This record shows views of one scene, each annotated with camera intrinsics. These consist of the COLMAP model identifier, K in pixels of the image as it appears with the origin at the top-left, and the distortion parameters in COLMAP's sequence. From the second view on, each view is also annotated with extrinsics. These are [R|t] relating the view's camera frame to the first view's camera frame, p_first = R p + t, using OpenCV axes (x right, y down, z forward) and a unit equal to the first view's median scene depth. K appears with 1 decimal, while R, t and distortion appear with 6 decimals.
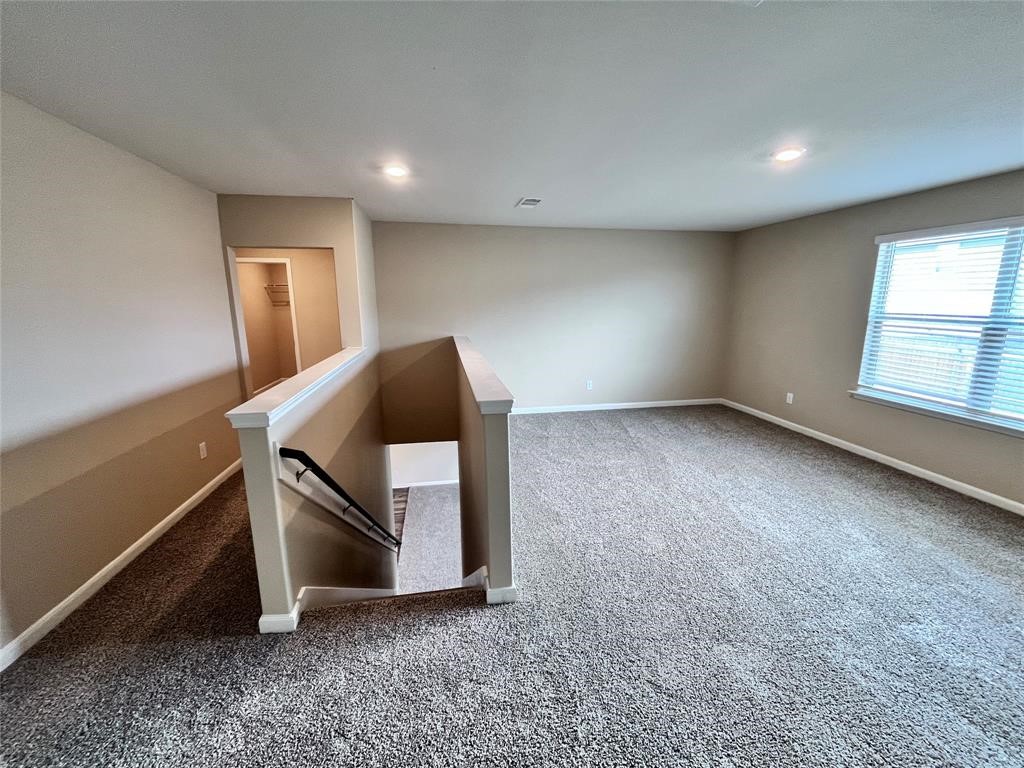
lens RADIAL K [[414.5, 0, 513.7], [0, 414.5, 381.0], [0, 0, 1]] dist [-0.002371, -0.000106]
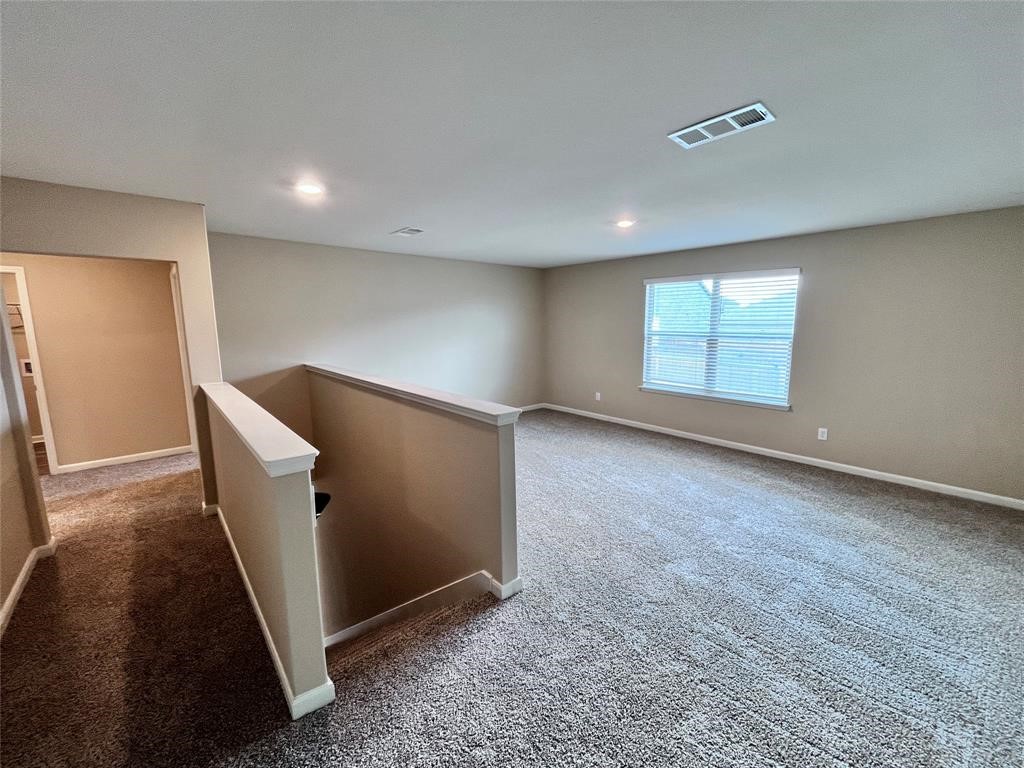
lens RADIAL K [[414.5, 0, 511.8], [0, 414.5, 380.3], [0, 0, 1]] dist [-0.002371, -0.000106]
pose [[0.856567, -0.075823, 0.510435, -0.372462], [0.103282, 0.994322, -0.025615, -0.006485], [-0.505595, 0.074660, 0.859535, 0.000604]]
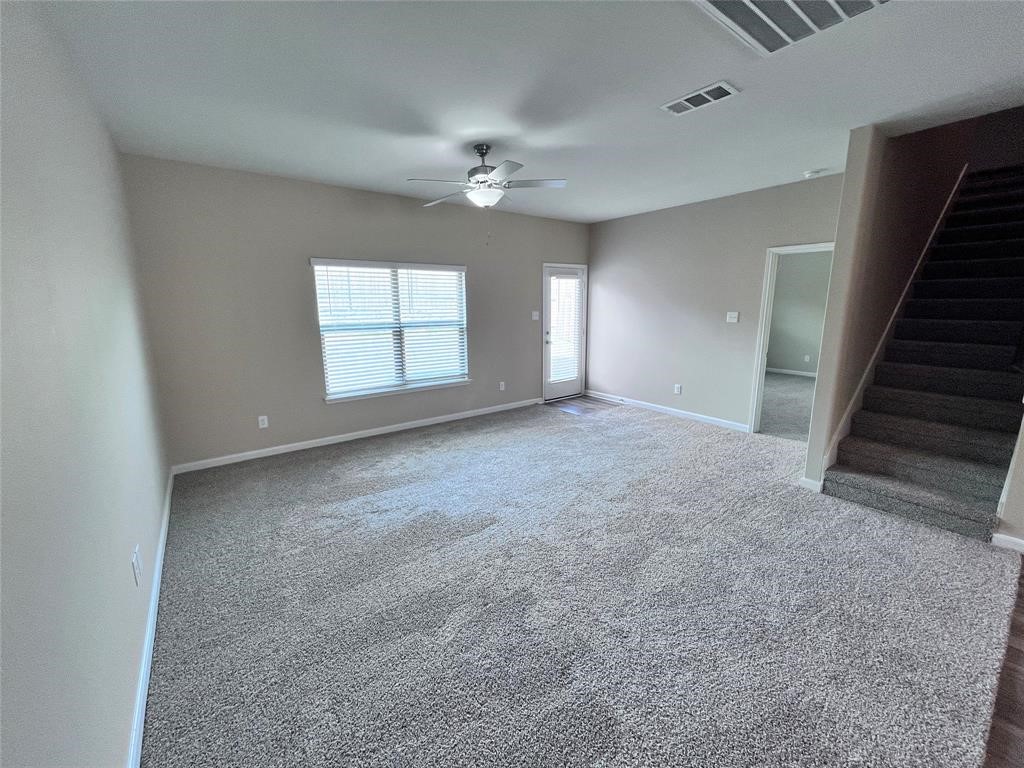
lens RADIAL K [[414.5, 0, 510.6], [0, 414.5, 379.6], [0, 0, 1]] dist [-0.002371, -0.000106]
pose [[-0.440107, -0.140090, 0.886950, -0.459760], [0.201176, 0.947263, 0.249441, -0.259557], [-0.875119, 0.288214, -0.388715, 1.293331]]
